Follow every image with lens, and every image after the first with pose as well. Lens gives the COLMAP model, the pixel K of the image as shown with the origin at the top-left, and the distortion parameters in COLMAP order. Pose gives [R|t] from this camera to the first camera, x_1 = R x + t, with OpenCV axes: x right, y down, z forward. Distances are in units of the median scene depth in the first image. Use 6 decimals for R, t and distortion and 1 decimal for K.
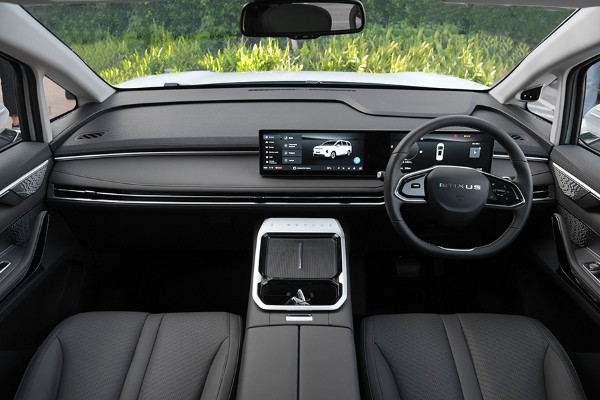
lens RADIAL K [[467.2, 0, 301.7], [0, 467.2, 186.6], [0, 0, 1]] dist [-0.043102, 0.017157]
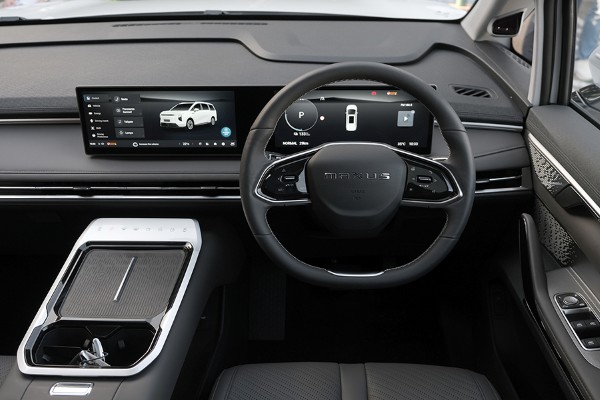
lens RADIAL K [[559.7, 0, 299.2], [0, 559.7, 201.9], [0, 0, 1]] dist [-0.012920, 0.000000]
pose [[0.999426, -0.002675, -0.033780, 0.250857], [0.006163, 0.994603, 0.103571, -0.039311], [0.033321, -0.103720, 0.994048, 0.205869]]
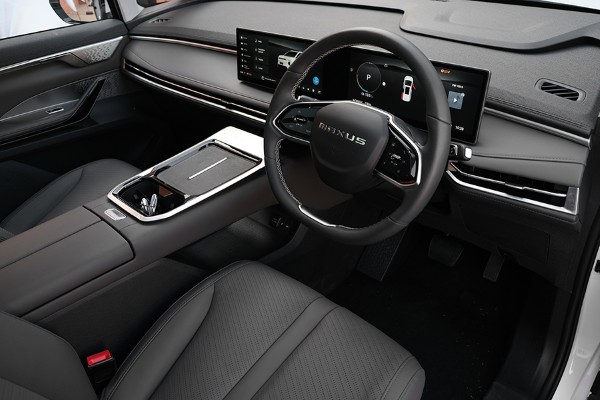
lens RADIAL K [[467.2, 0, 301.4], [0, 467.2, 199.0], [0, 0, 1]] dist [-0.043102, 0.017157]
pose [[0.736551, 0.323414, -0.594051, 0.640908], [-0.212154, 0.944421, 0.251118, -0.060599], [0.642249, -0.058931, 0.764227, 0.371887]]
